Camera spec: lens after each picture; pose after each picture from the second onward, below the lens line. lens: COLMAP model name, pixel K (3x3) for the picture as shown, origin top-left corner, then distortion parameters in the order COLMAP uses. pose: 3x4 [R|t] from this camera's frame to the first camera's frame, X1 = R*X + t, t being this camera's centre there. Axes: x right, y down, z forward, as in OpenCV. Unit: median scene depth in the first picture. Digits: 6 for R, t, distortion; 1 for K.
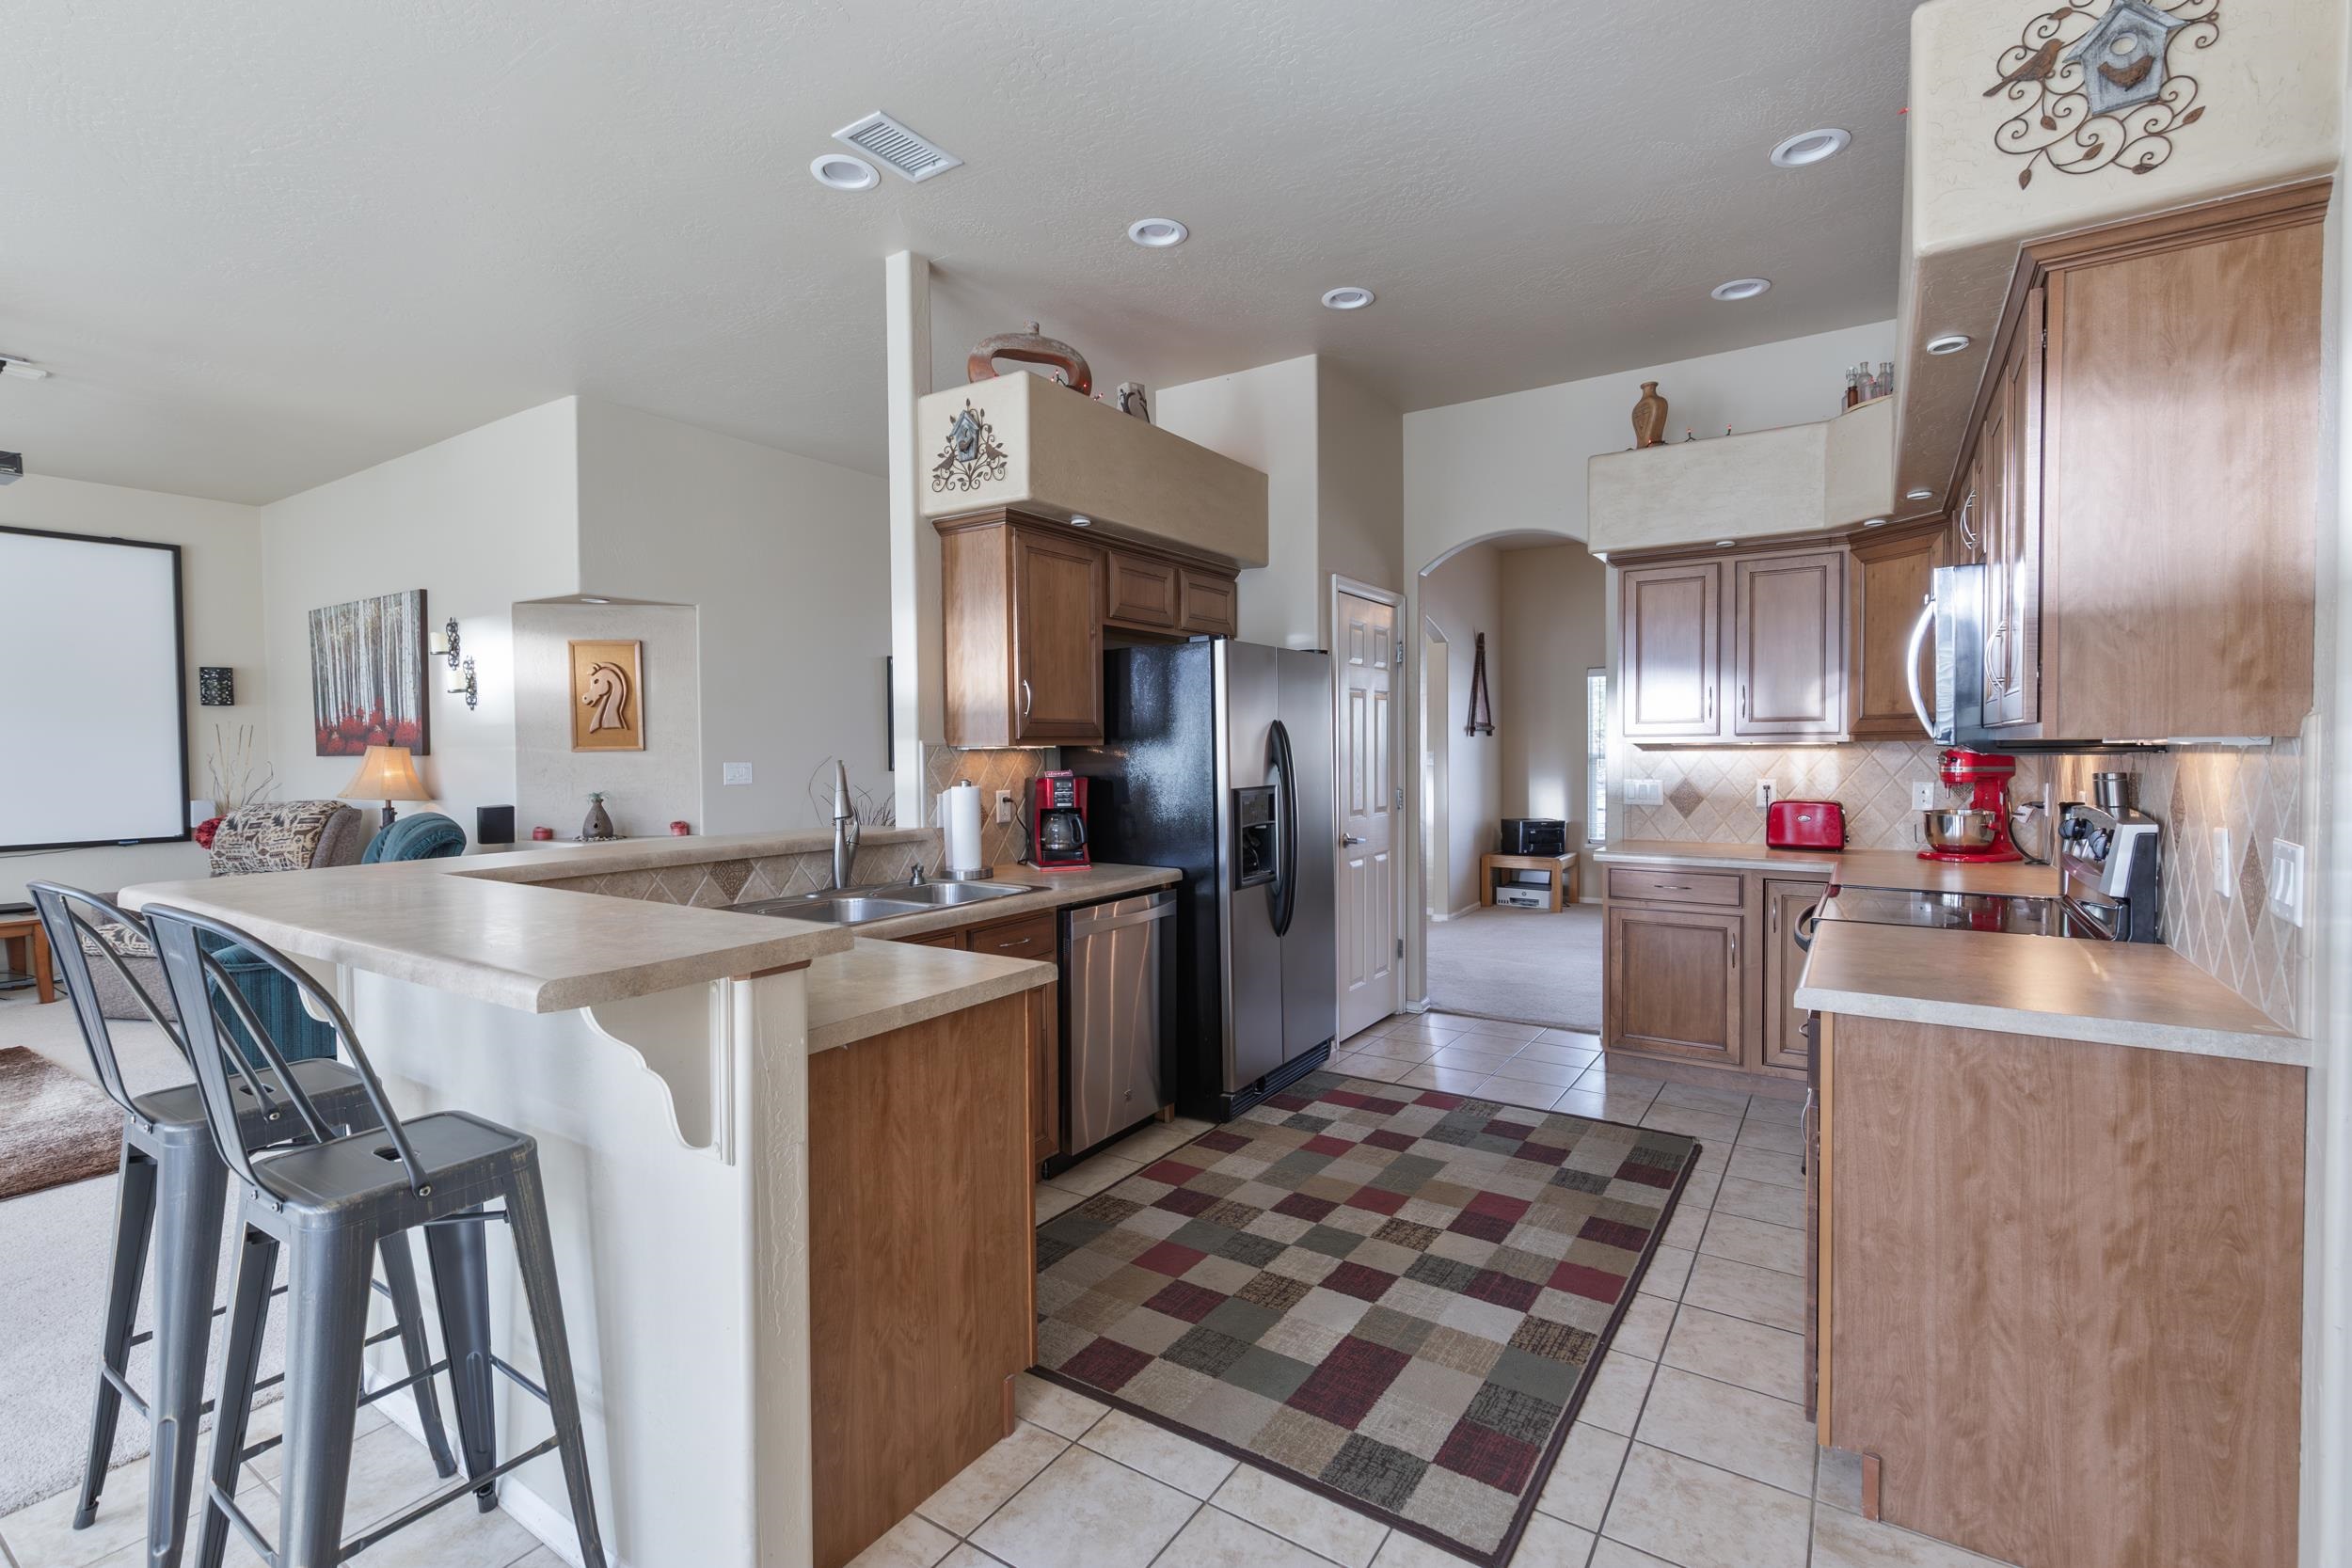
lens RADIAL K [[1055.9, 0, 1171.7], [0, 1055.9, 768.5], [0, 0, 1]] dist [0.008341, -0.002670]
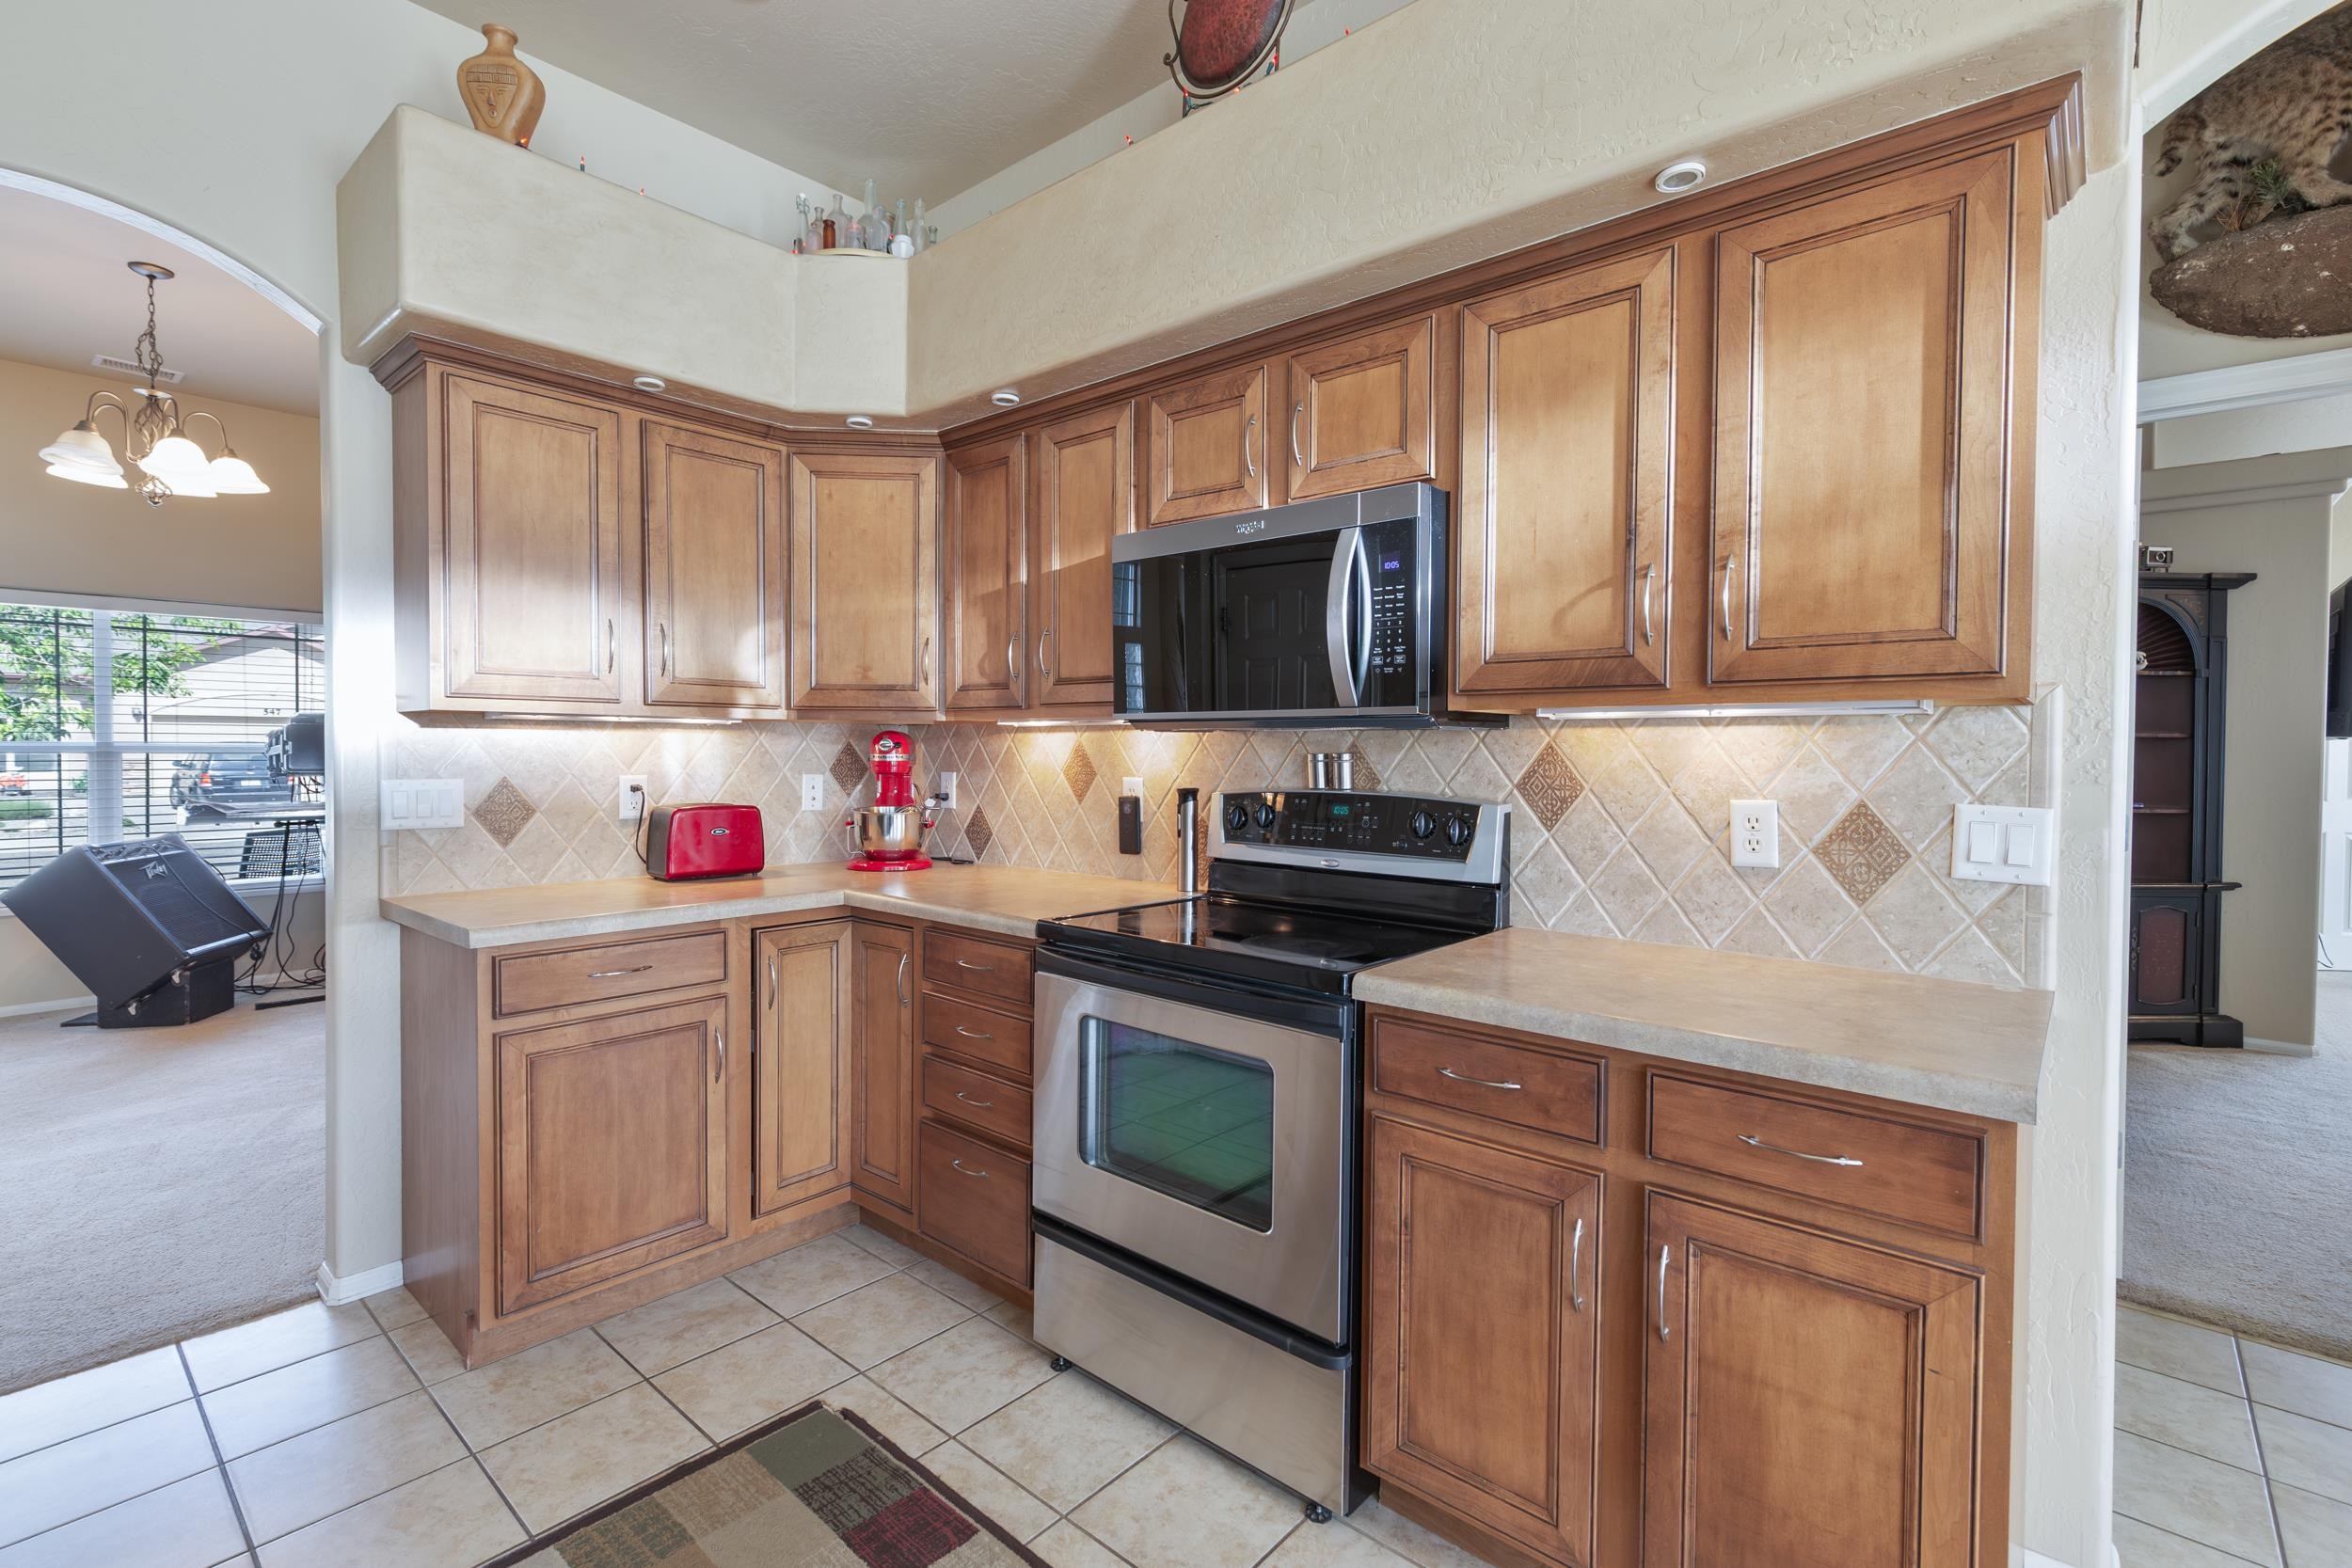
lens RADIAL K [[1055.9, 0, 1171.7], [0, 1055.9, 768.5], [0, 0, 1]] dist [0.008341, -0.002670]
pose [[0.129811, -0.010112, 0.991487, -0.021619], [0.013010, 0.999879, 0.008495, 0.002988], [-0.991453, 0.011796, 0.129927, 0.374477]]
